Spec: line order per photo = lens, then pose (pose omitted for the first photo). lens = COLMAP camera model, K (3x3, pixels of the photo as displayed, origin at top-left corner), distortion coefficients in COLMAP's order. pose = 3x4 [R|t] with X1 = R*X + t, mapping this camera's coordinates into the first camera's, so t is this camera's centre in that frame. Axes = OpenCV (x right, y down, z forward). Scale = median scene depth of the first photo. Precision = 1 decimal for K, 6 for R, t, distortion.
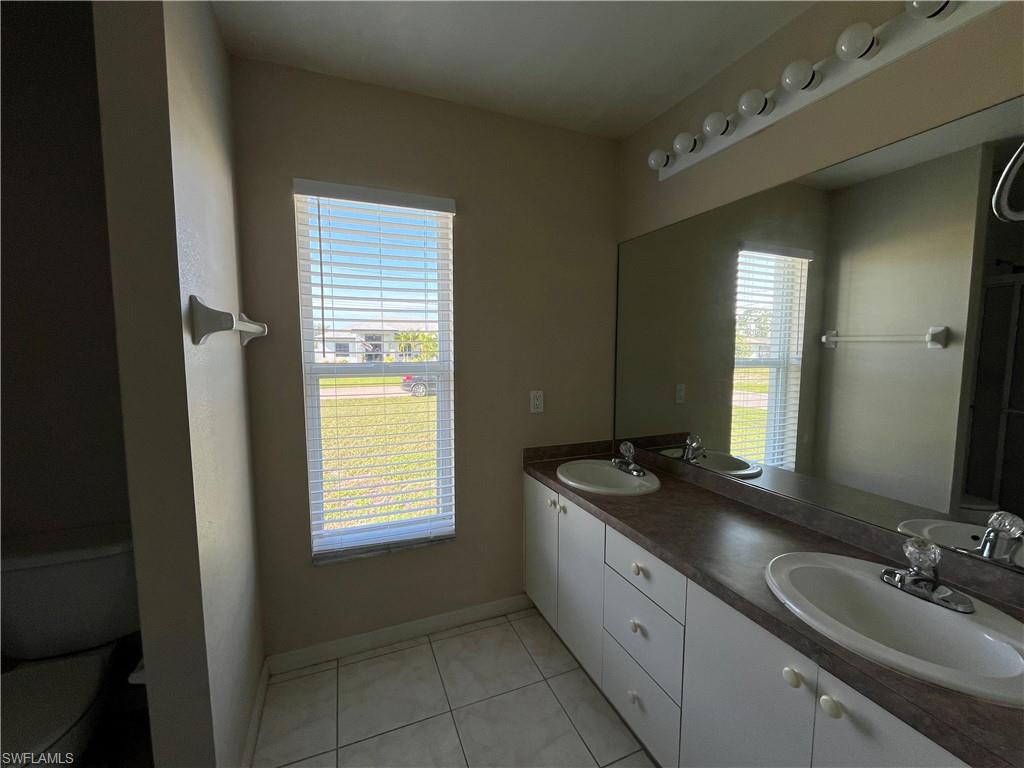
lens RADIAL K [[418.7, 0, 512.0], [0, 418.7, 384.0], [0, 0, 1]] dist [-0.000134, 0.000579]
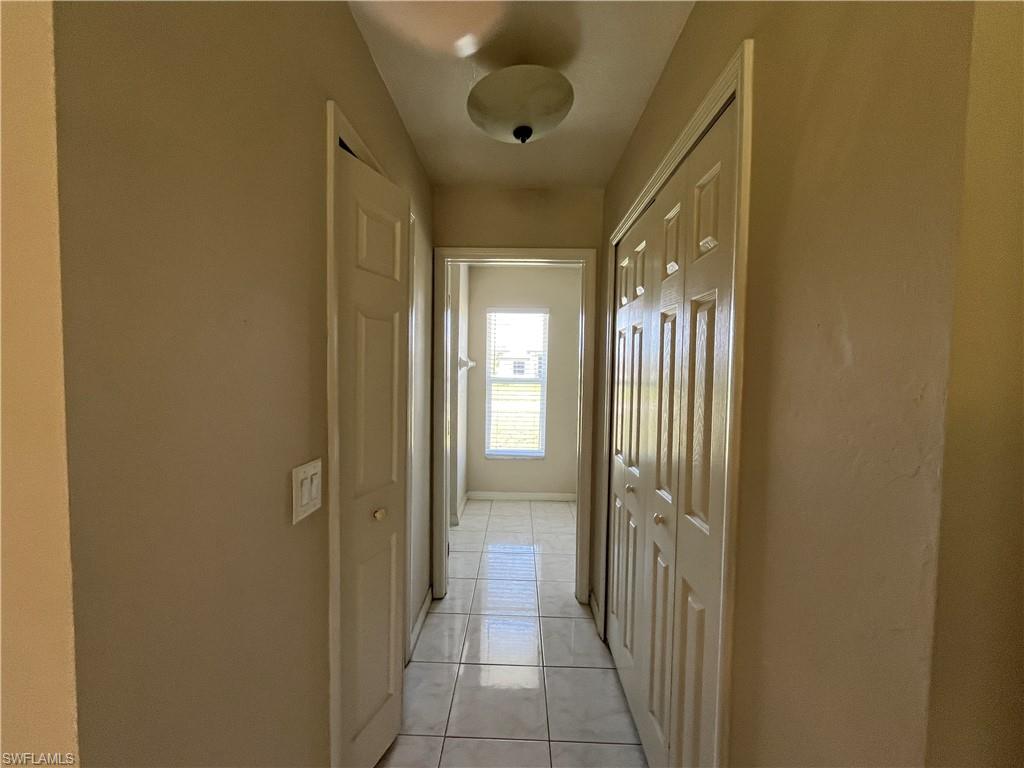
lens RADIAL K [[418.7, 0, 512.0], [0, 418.7, 384.0], [0, 0, 1]] dist [-0.000134, 0.000579]
pose [[0.921116, 0.035671, -0.387651, 0.579964], [-0.053187, 0.997987, -0.034547, 0.065625], [0.385639, 0.052440, 0.921158, -1.177320]]
